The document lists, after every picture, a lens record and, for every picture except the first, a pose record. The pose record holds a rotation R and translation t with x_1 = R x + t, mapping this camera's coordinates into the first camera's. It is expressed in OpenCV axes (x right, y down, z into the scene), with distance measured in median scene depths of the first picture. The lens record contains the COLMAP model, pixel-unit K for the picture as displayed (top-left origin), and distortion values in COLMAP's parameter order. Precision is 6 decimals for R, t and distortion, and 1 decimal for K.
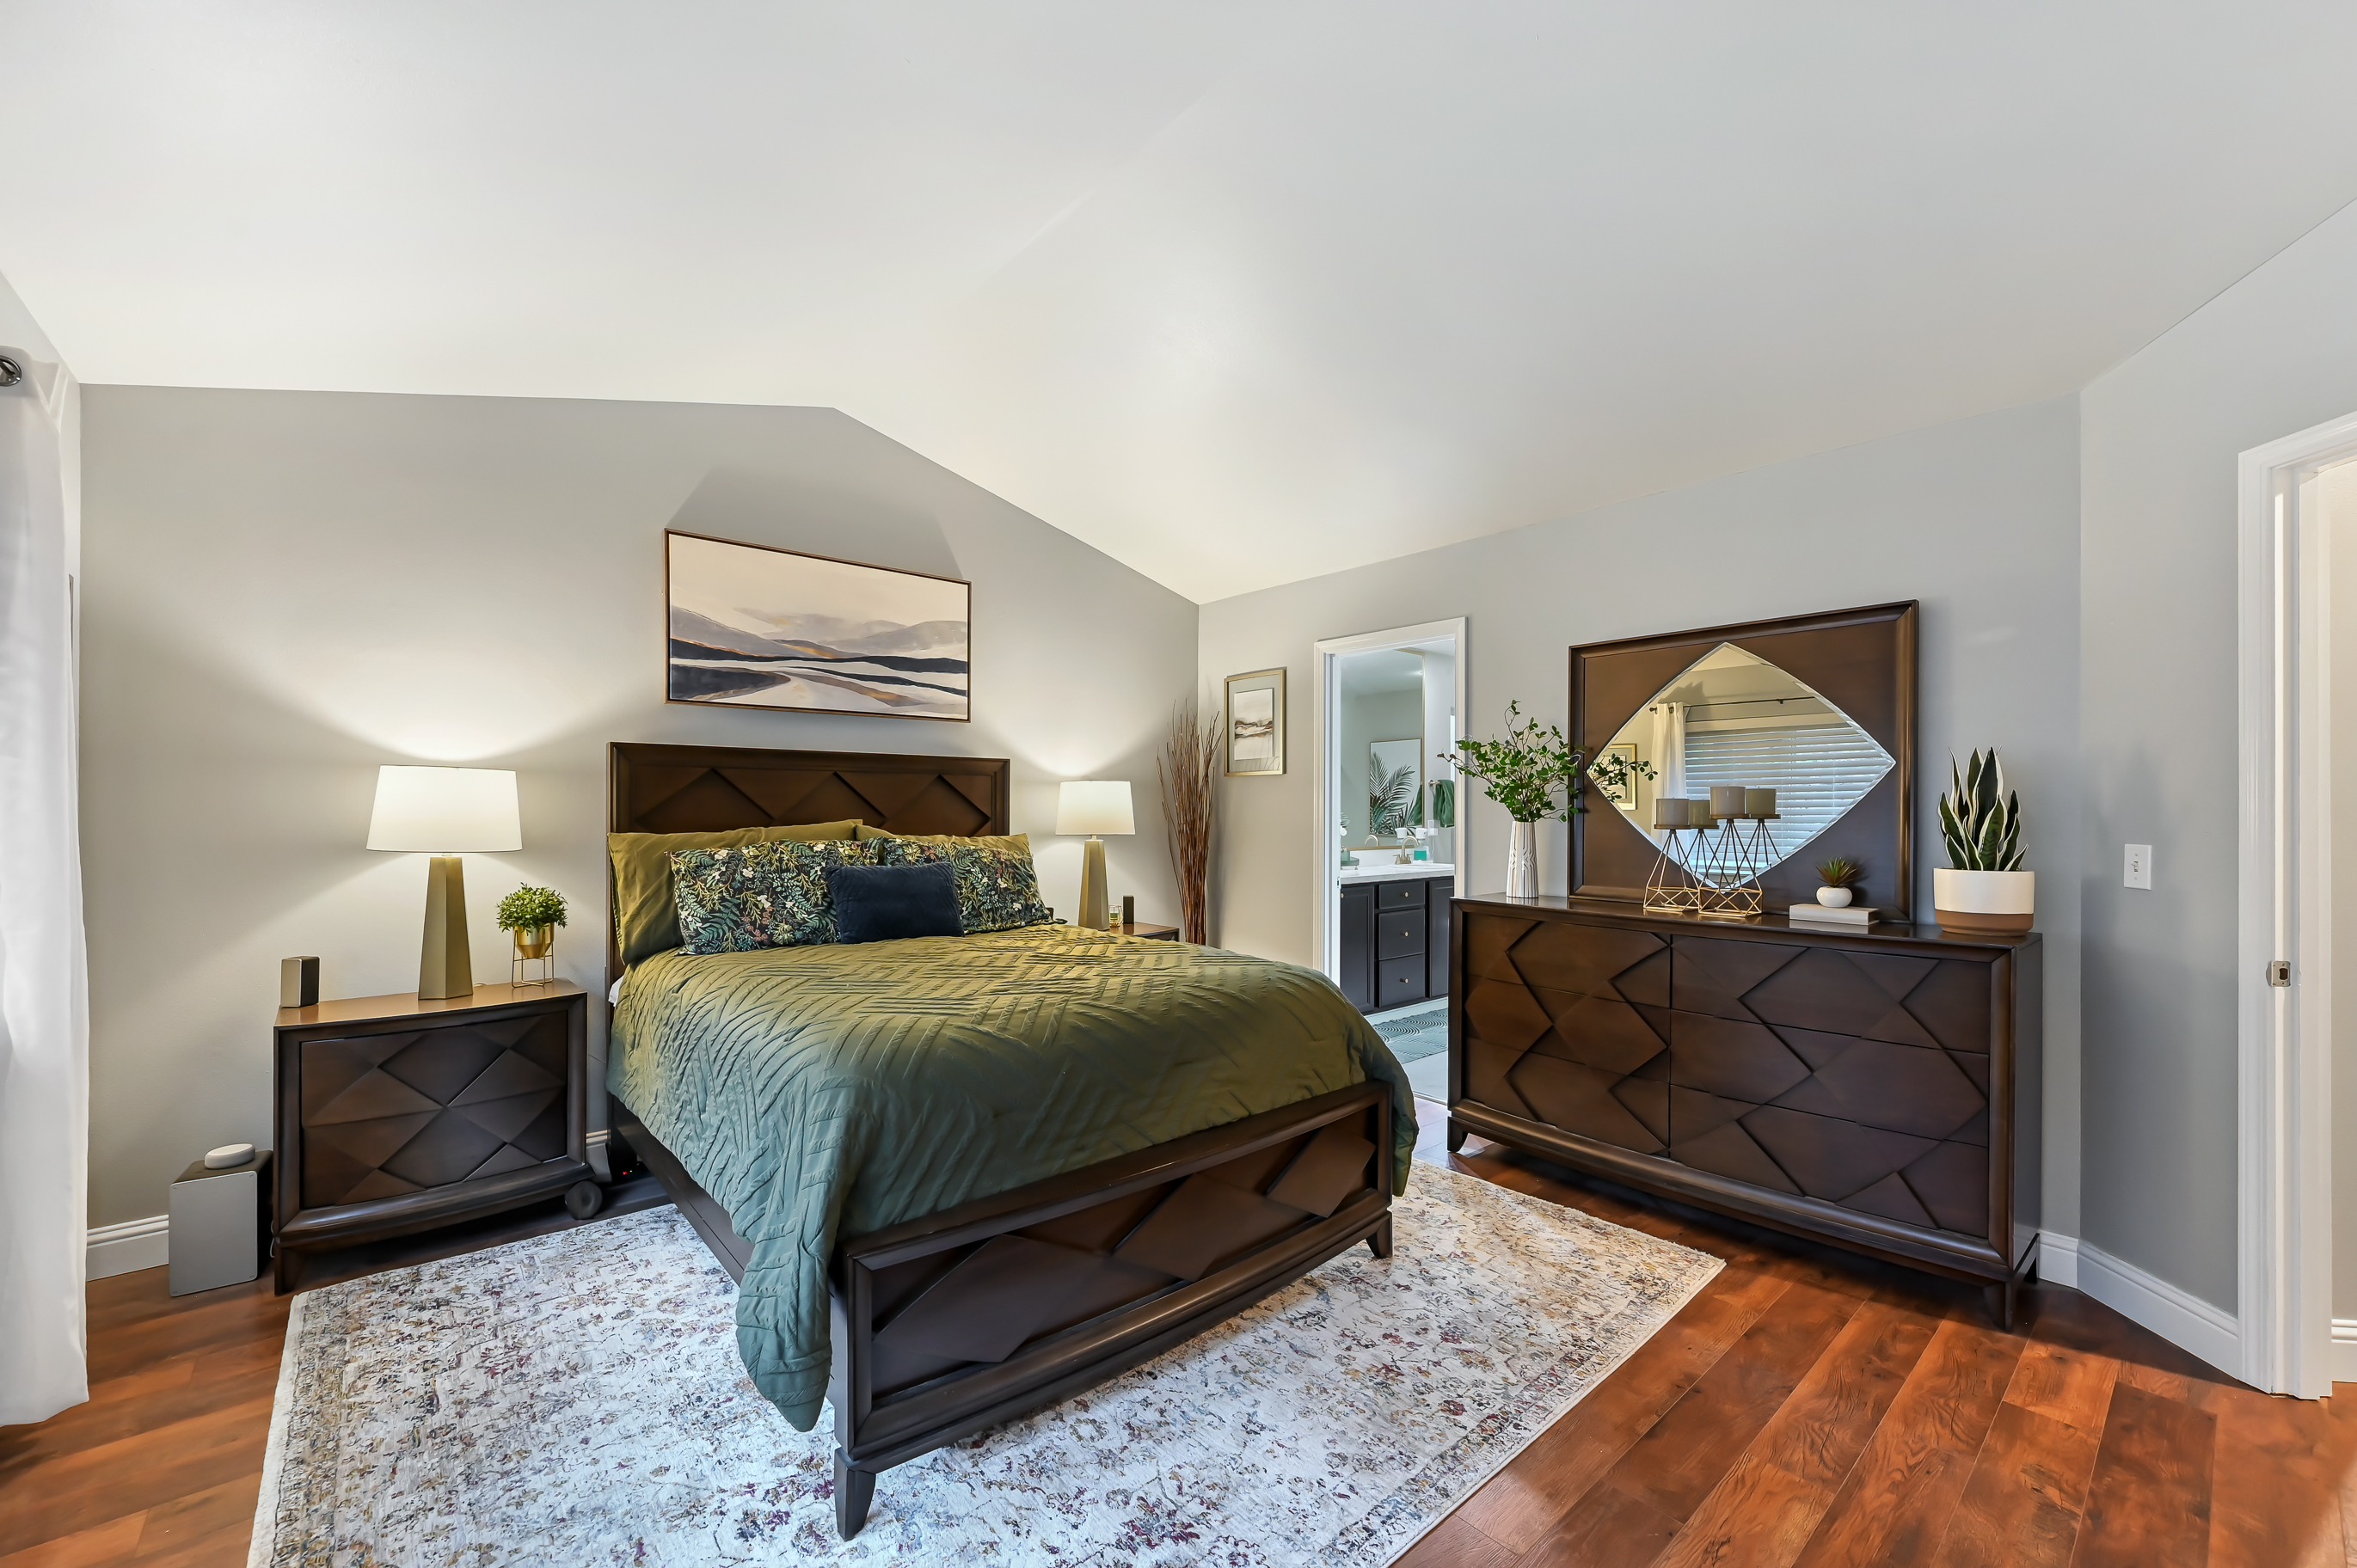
lens RADIAL K [[927.7, 0, 1183.0], [0, 927.7, 807.6], [0, 0, 1]] dist [-0.003647, 0.000043]
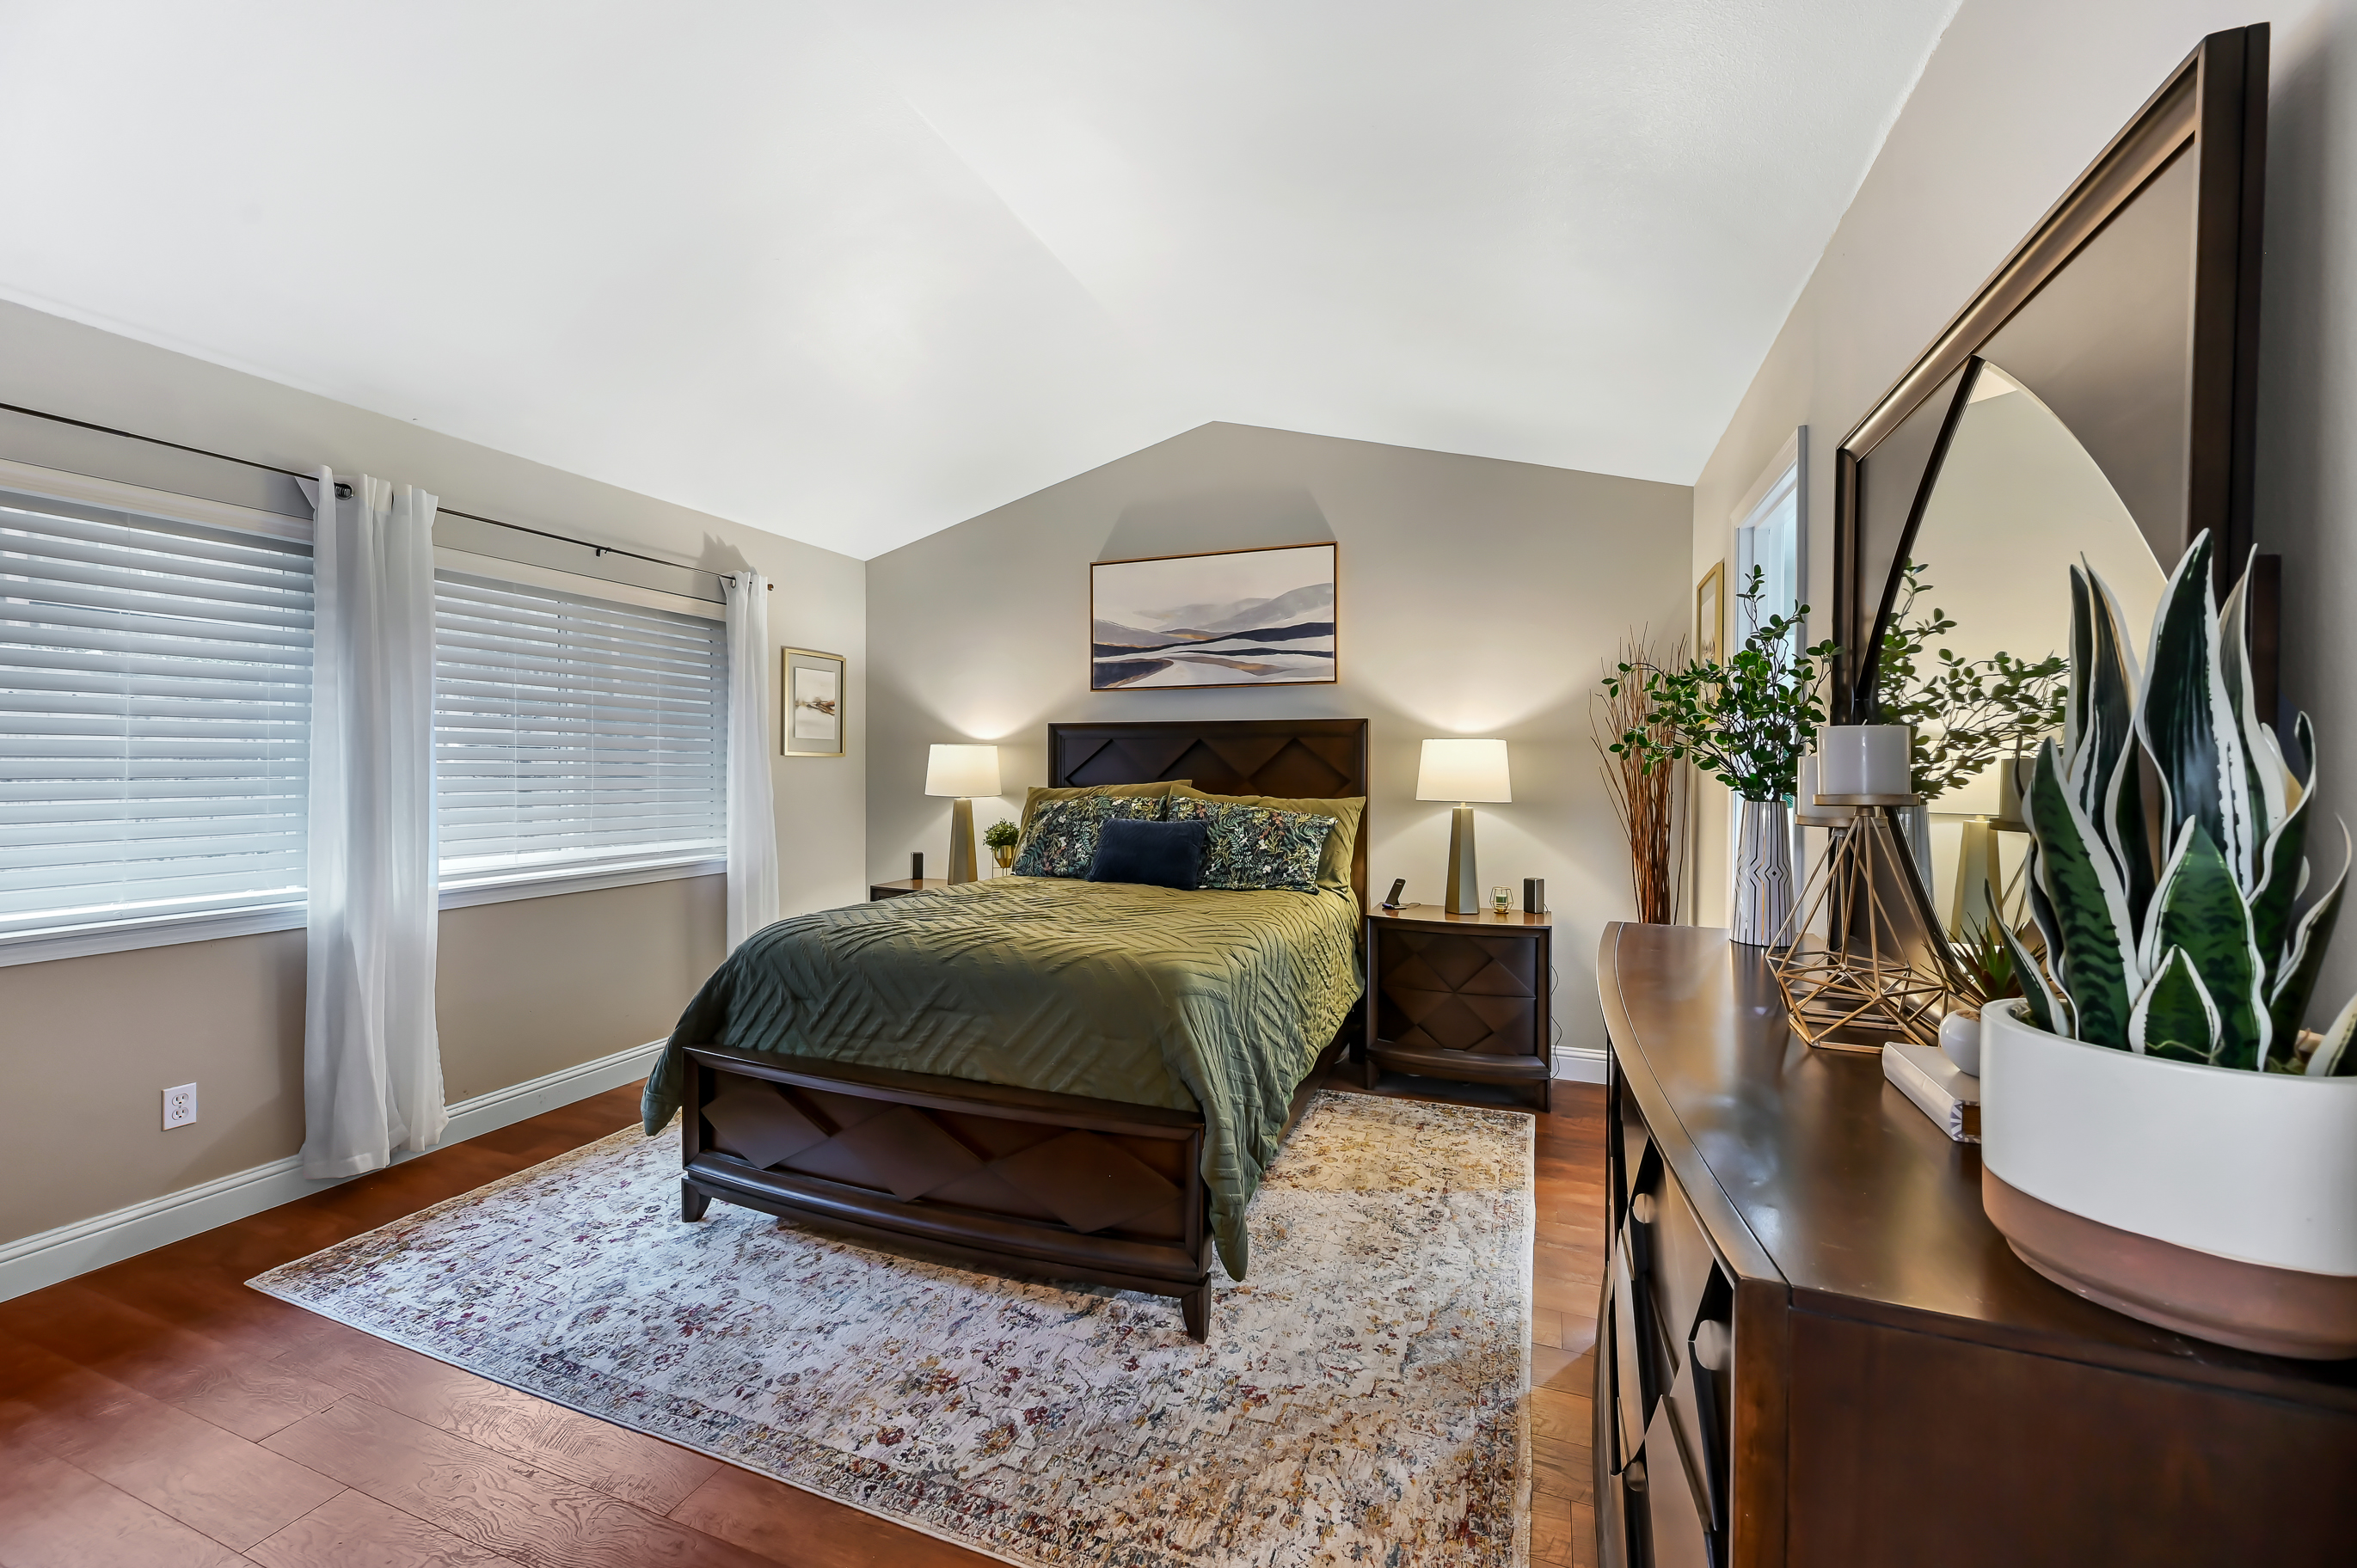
lens RADIAL K [[927.7, 0, 1179.1], [0, 927.7, 779.8], [0, 0, 1]] dist [-0.003647, 0.000043]
pose [[0.473537, 0.013529, -0.880670, 0.681895], [-0.000232, 0.999884, 0.015235, -0.005095], [0.880774, -0.007010, 0.473485, 0.462276]]
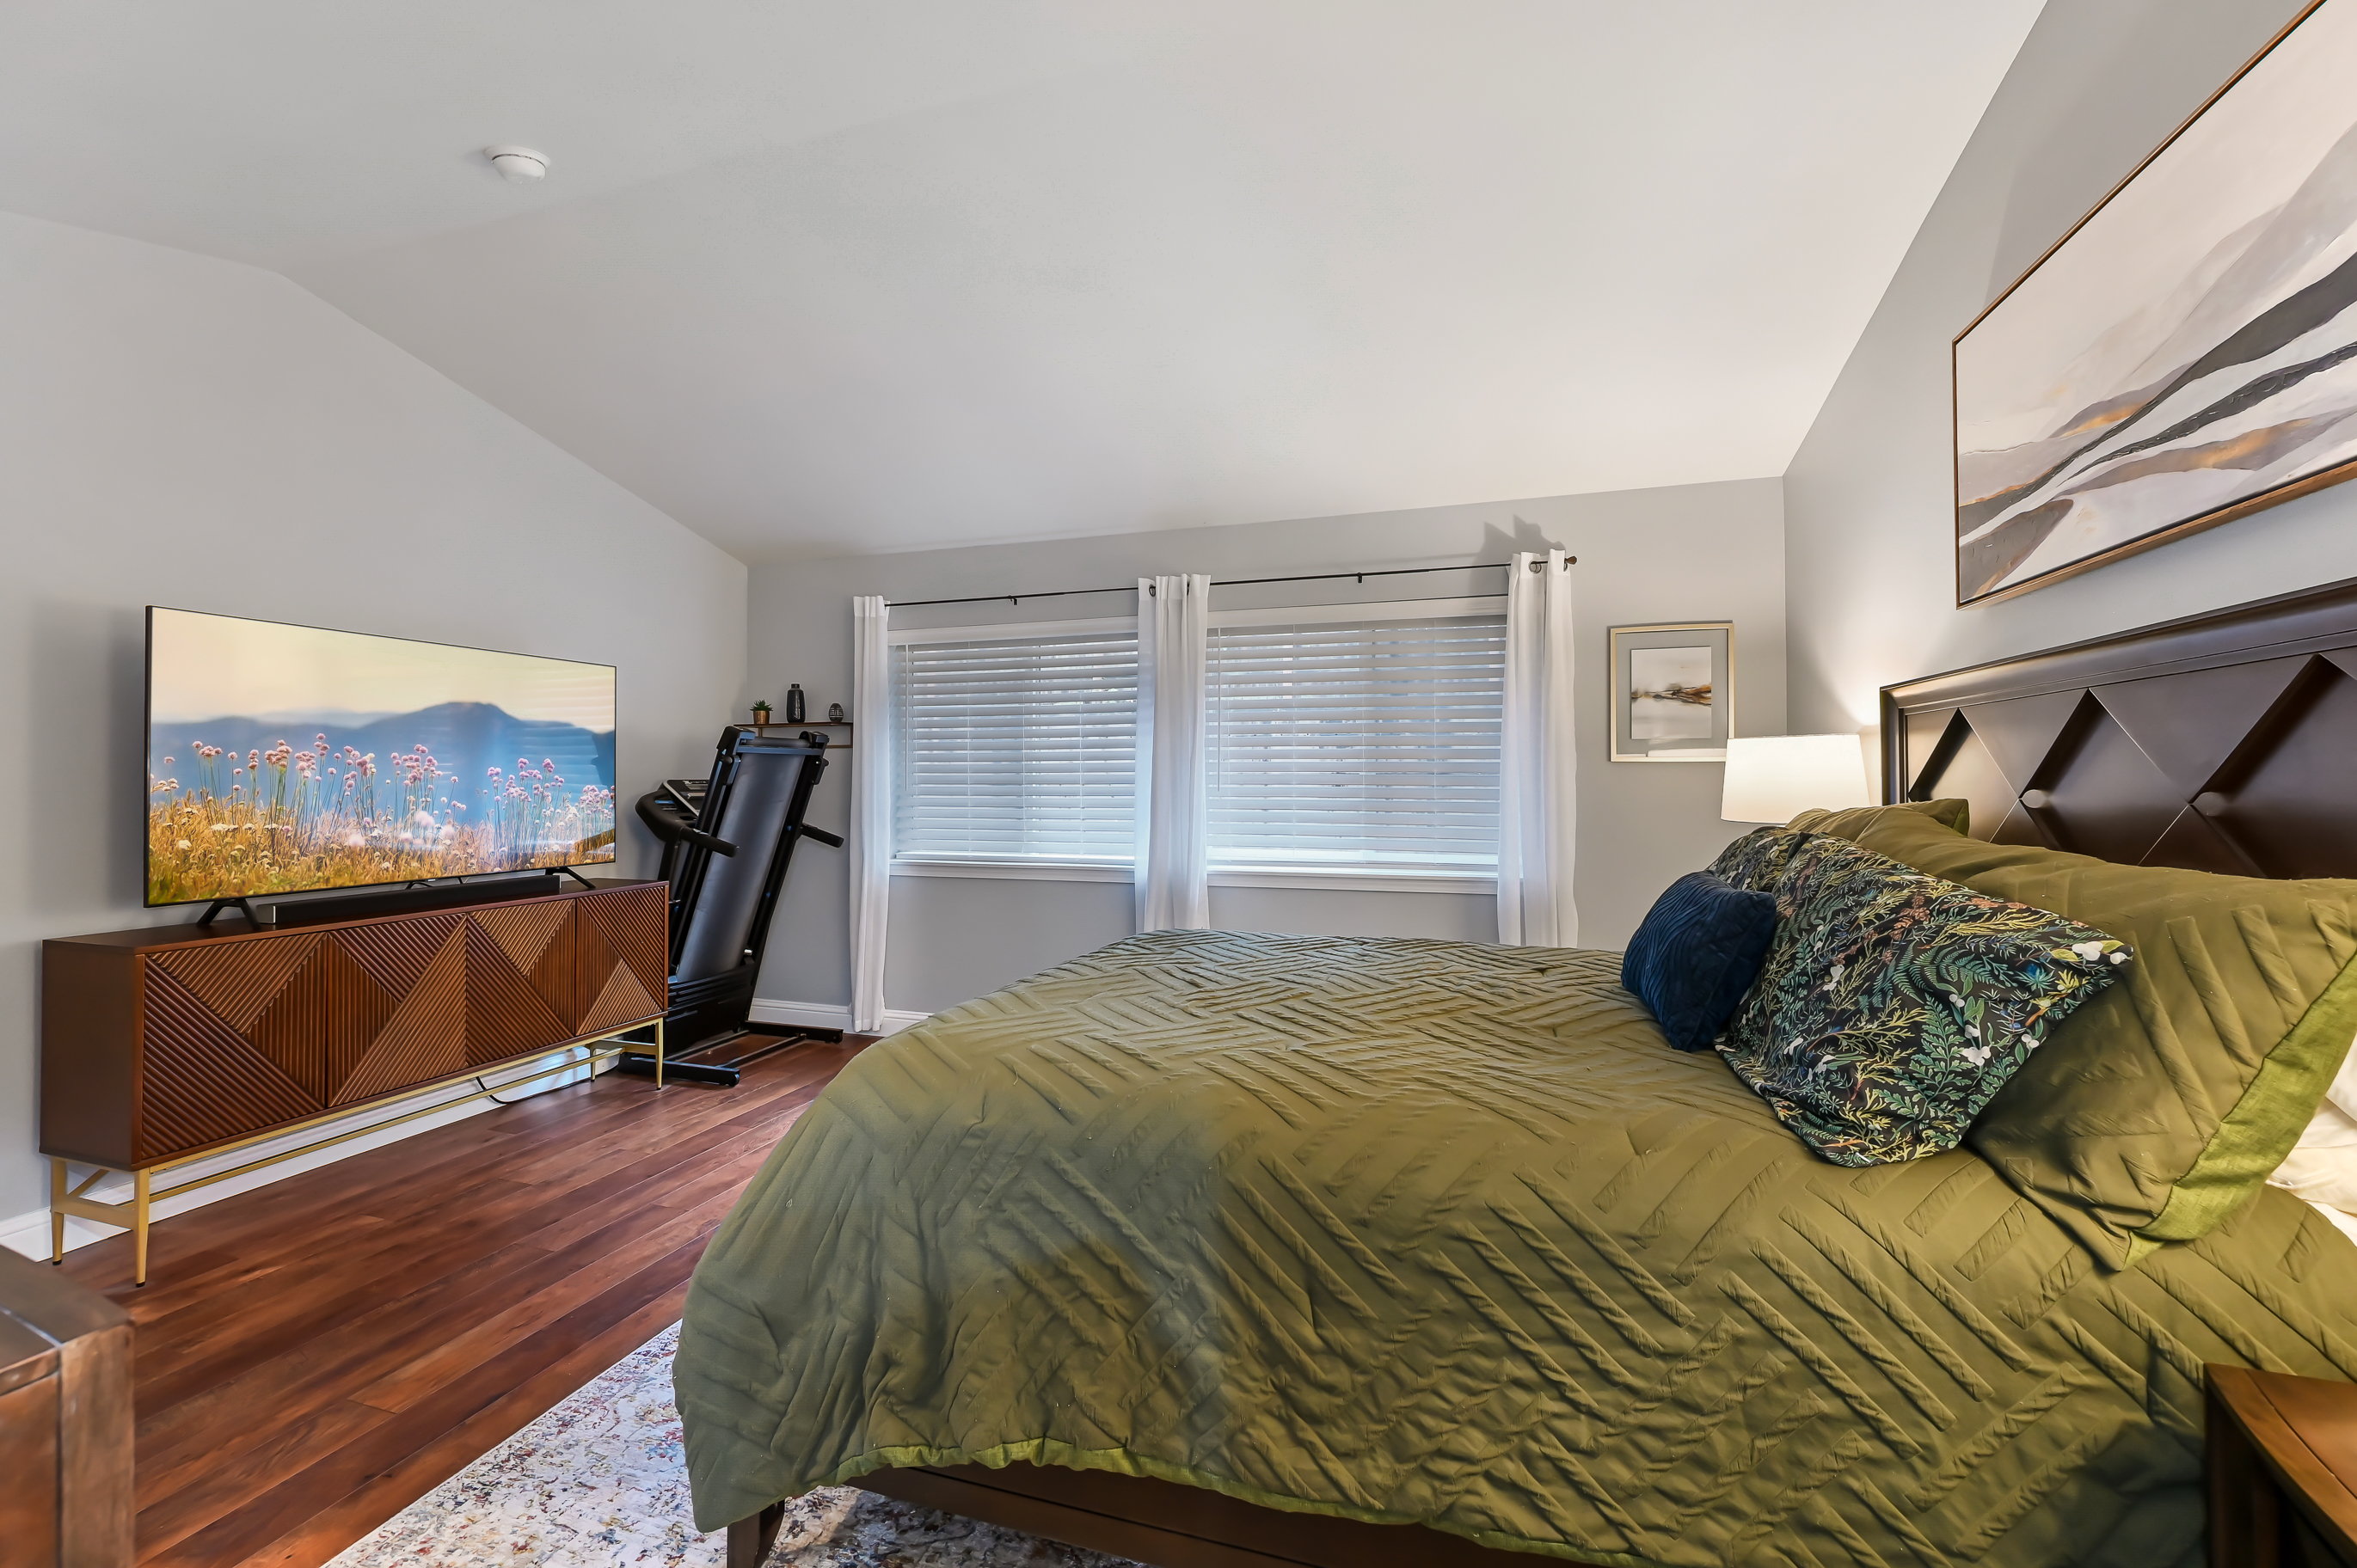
lens RADIAL K [[927.7, 0, 1182.5], [0, 927.7, 769.6], [0, 0, 1]] dist [-0.003647, 0.000043]
pose [[-0.848794, -0.007694, -0.528667, 0.222107], [0.001508, 0.999855, -0.016974, 0.005703], [0.528721, -0.015204, -0.848659, 1.229188]]
